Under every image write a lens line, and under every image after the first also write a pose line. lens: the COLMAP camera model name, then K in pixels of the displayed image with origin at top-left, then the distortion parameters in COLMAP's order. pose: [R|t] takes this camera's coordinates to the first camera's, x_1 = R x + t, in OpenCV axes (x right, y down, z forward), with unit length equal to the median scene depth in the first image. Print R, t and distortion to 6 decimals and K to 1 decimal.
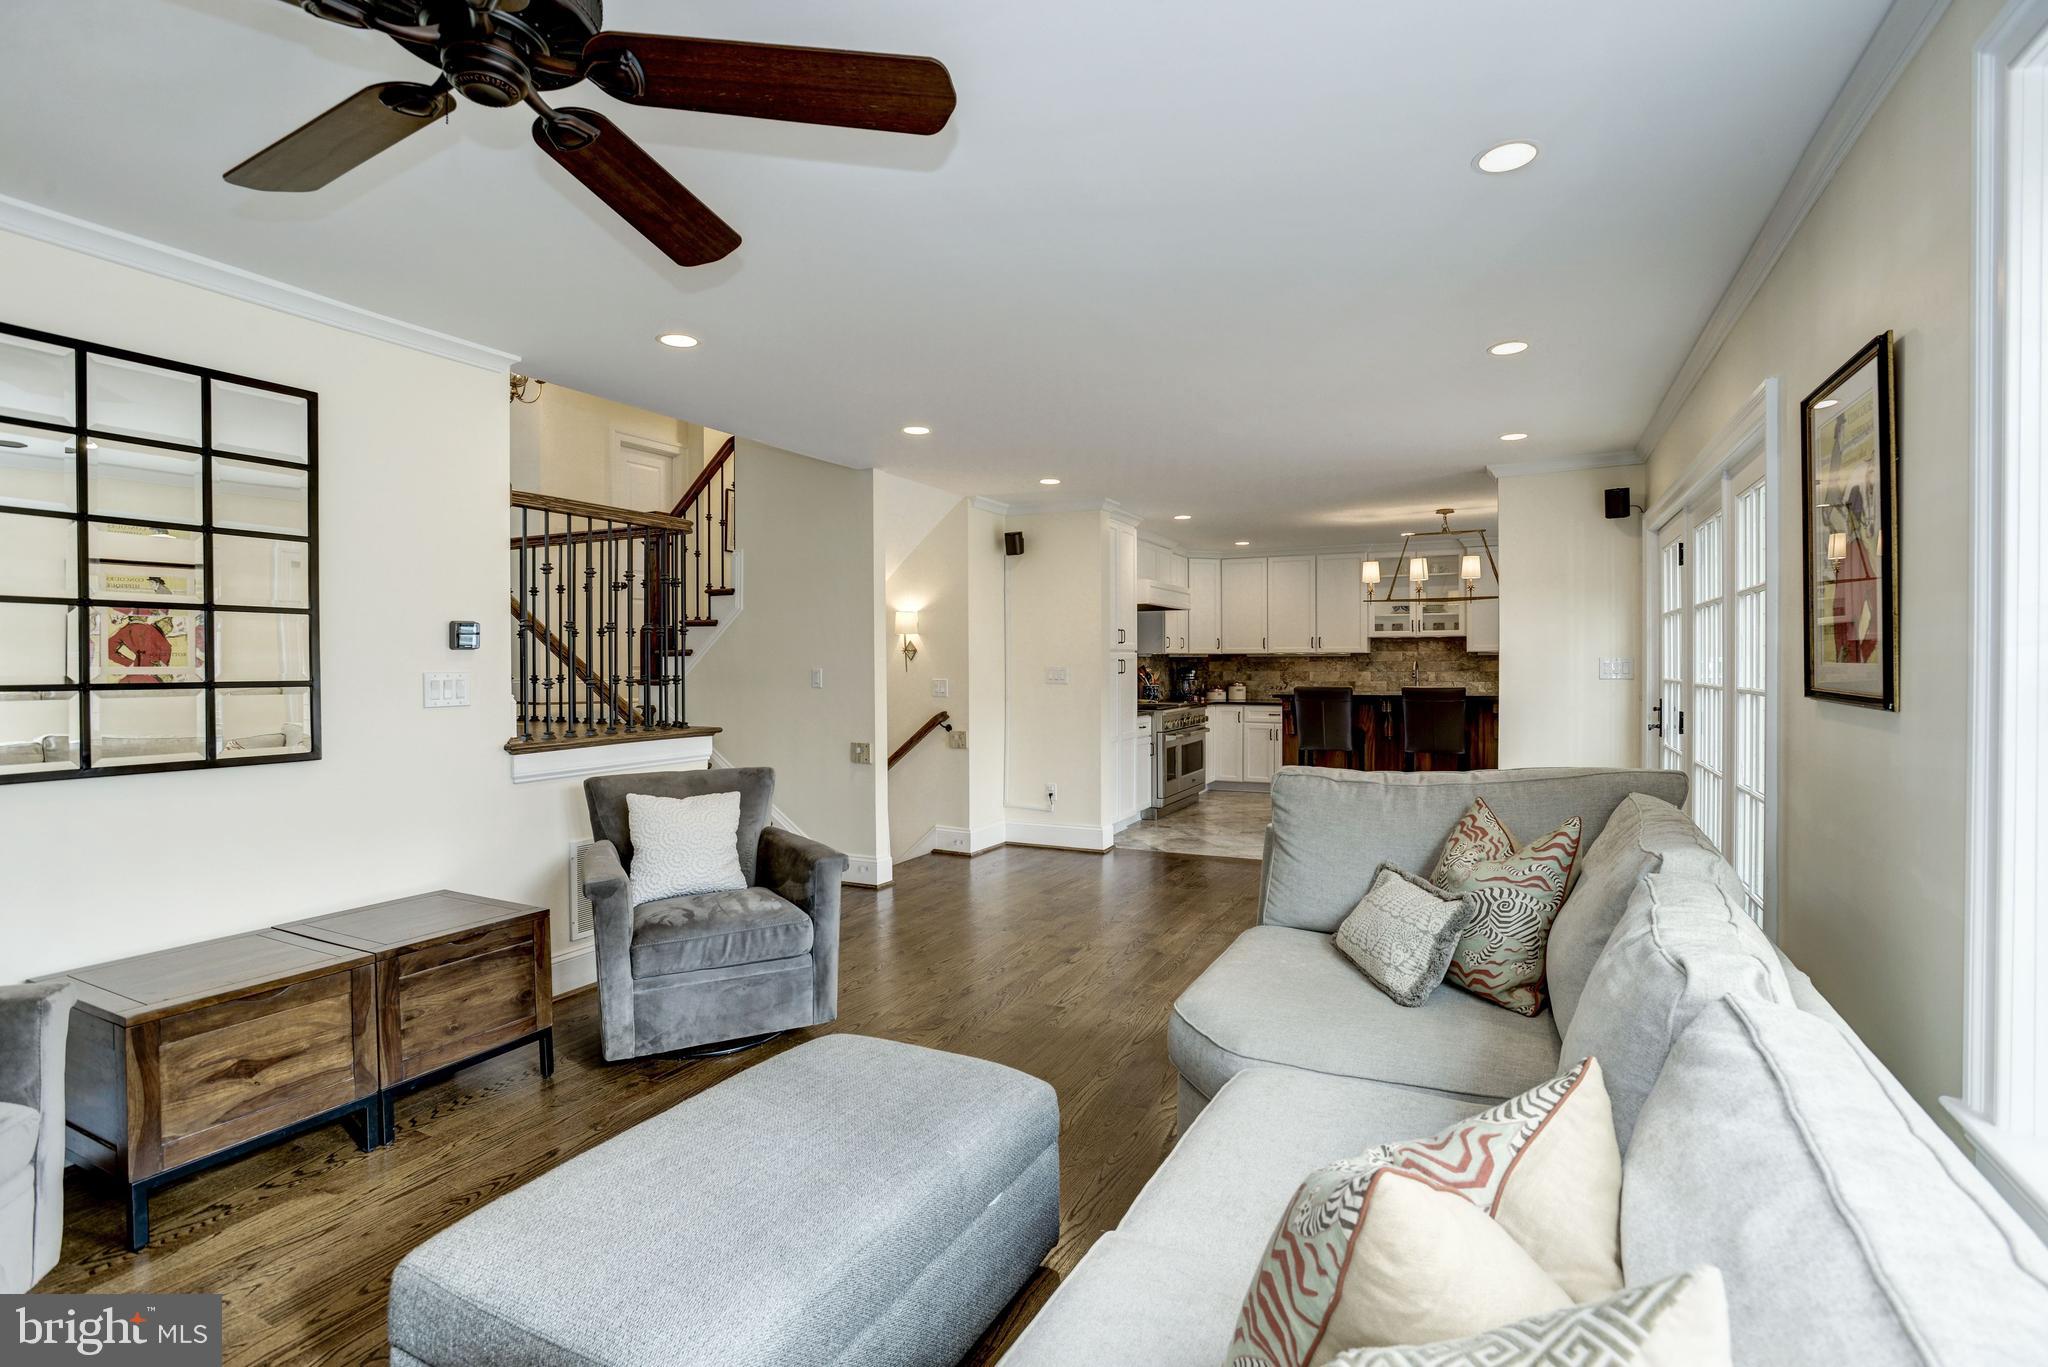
lens RADIAL K [[999.5, 0, 1041.5], [0, 999.5, 670.1], [0, 0, 1]] dist [-0.031661, 0.013967]
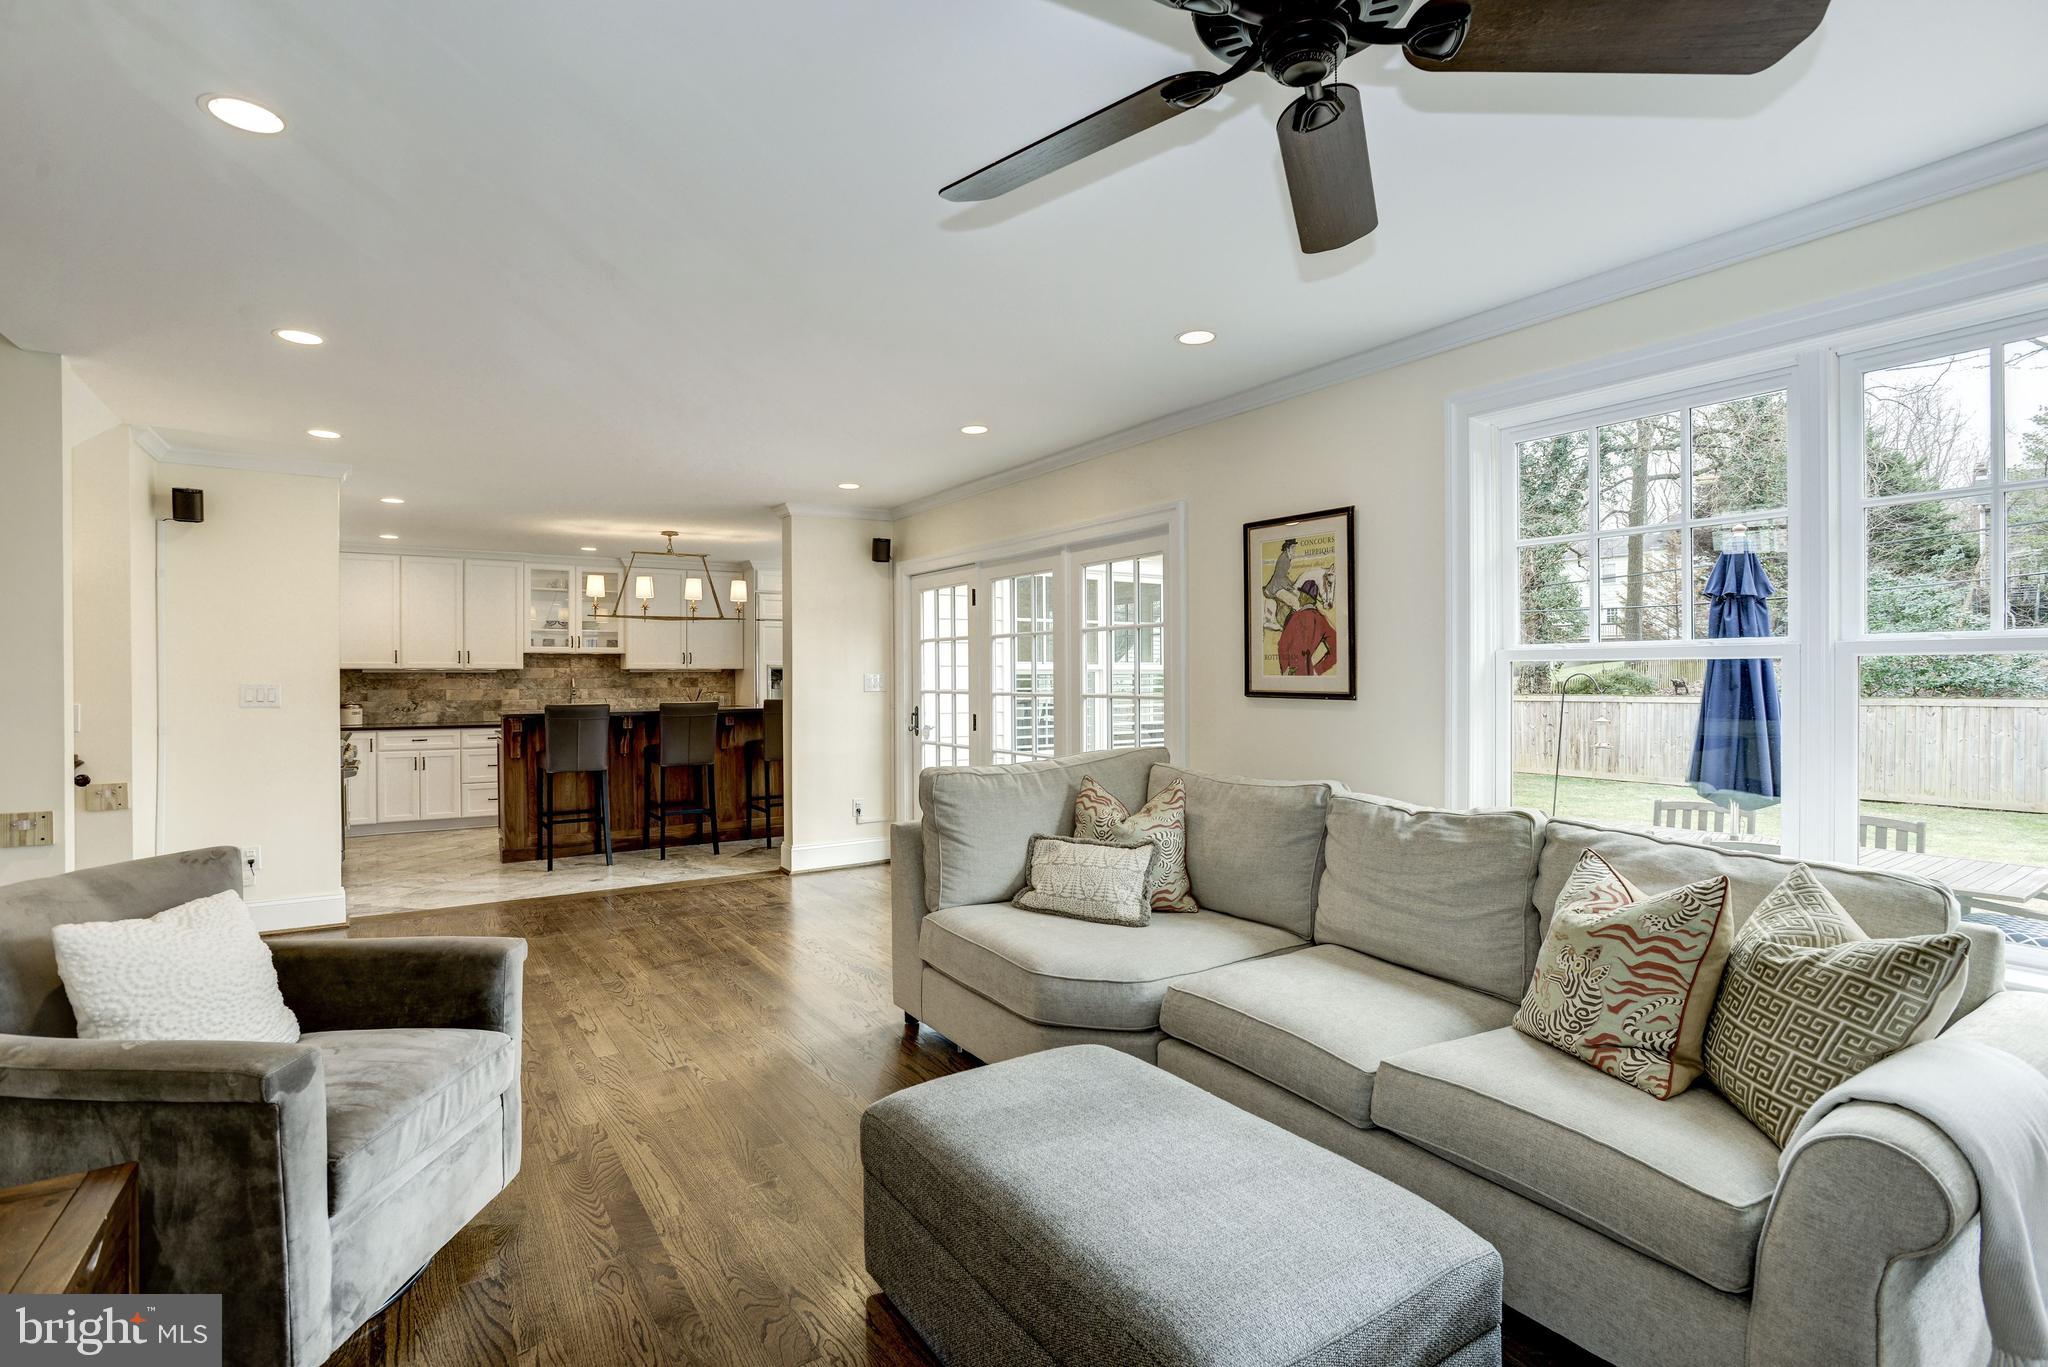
lens RADIAL K [[999.5, 0, 1027.2], [0, 999.5, 677.8], [0, 0, 1]] dist [-0.031661, 0.013967]
pose [[0.496443, 0.001929, 0.868067, -0.307538], [0.008205, 0.999942, -0.006914, 0.001524], [-0.868030, 0.010555, 0.496399, 0.154943]]
